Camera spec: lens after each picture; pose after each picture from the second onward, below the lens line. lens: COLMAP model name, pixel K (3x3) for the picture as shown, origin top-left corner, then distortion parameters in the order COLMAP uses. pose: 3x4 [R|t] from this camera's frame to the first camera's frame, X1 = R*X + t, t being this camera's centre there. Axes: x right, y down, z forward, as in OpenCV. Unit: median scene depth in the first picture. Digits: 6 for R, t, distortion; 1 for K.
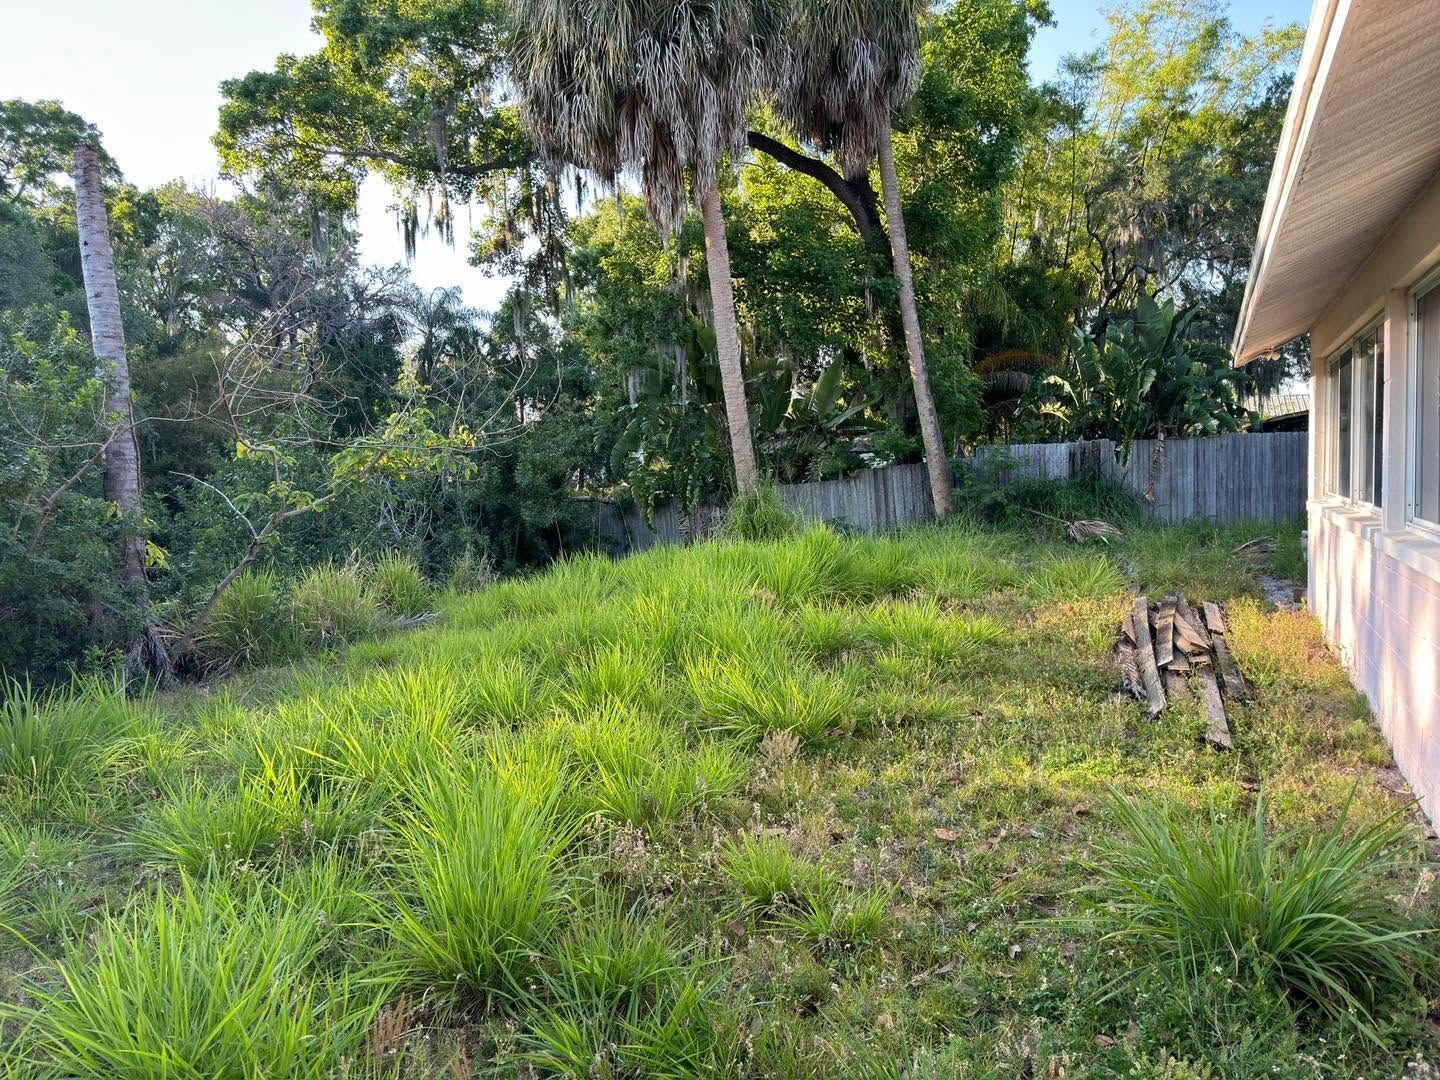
lens RADIAL K [[989.8, 0, 720.0], [0, 989.8, 540.0], [0, 0, 1]] dist [0.003075, -0.042078]
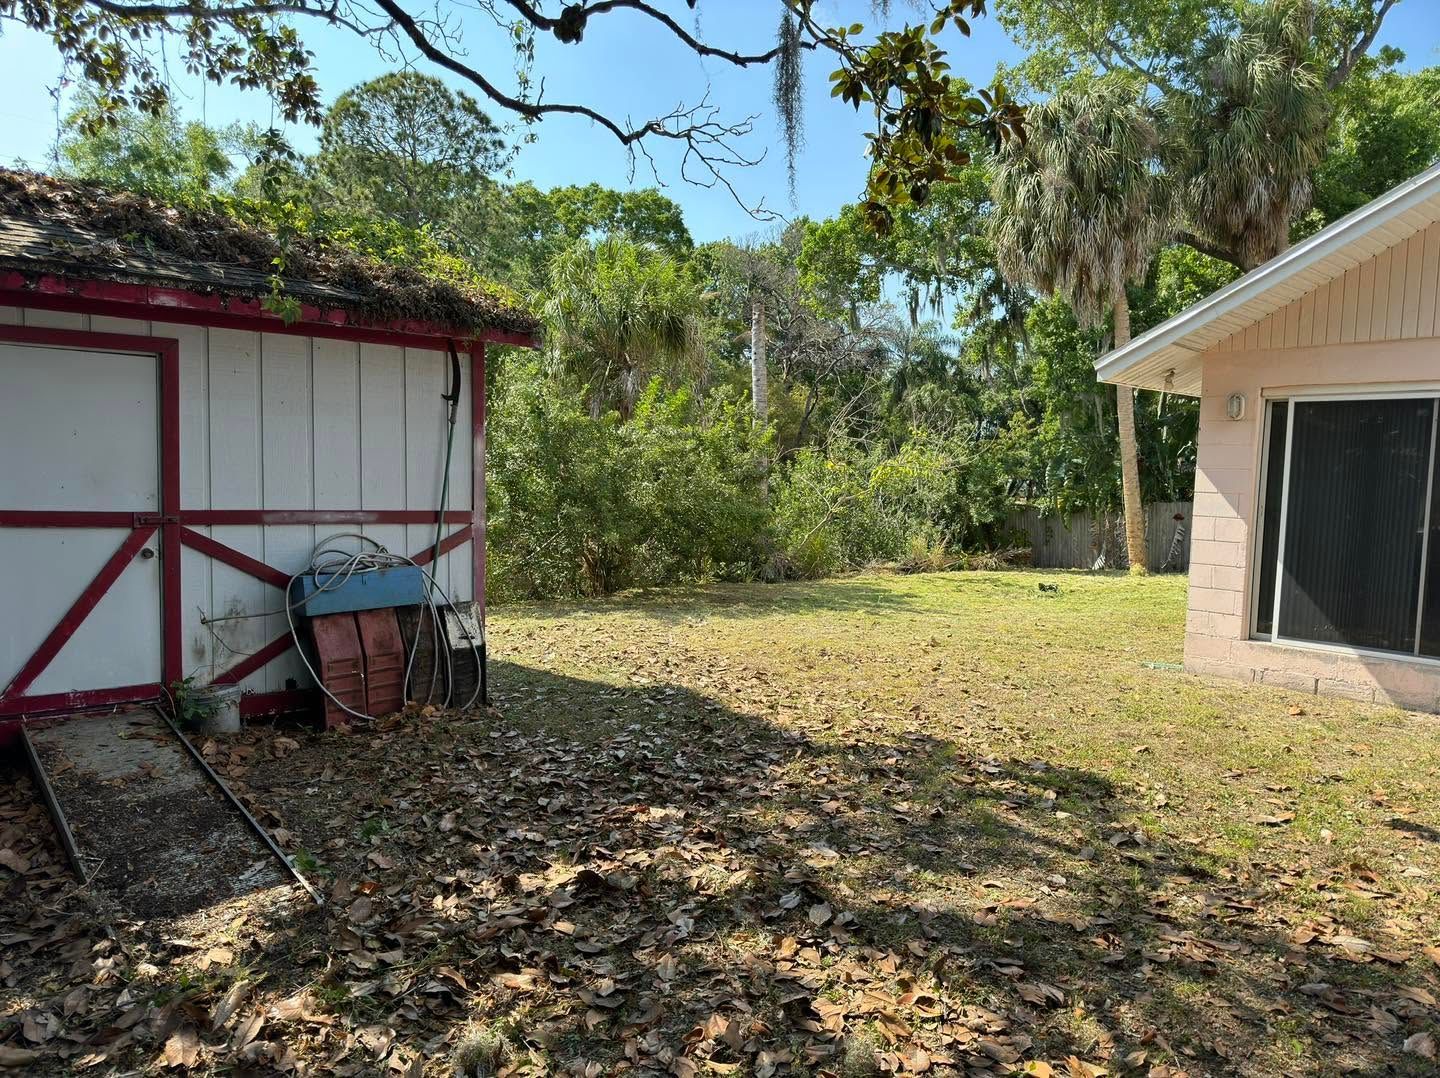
lens RADIAL K [[989.8, 0, 720.0], [0, 989.8, 539.0], [0, 0, 1]] dist [0.003075, -0.042078]
pose [[0.898787, 0.088617, -0.429336, 0.079481], [-0.094640, 0.995484, 0.007350, 0.035574], [0.428048, 0.034027, 0.903115, -0.393253]]
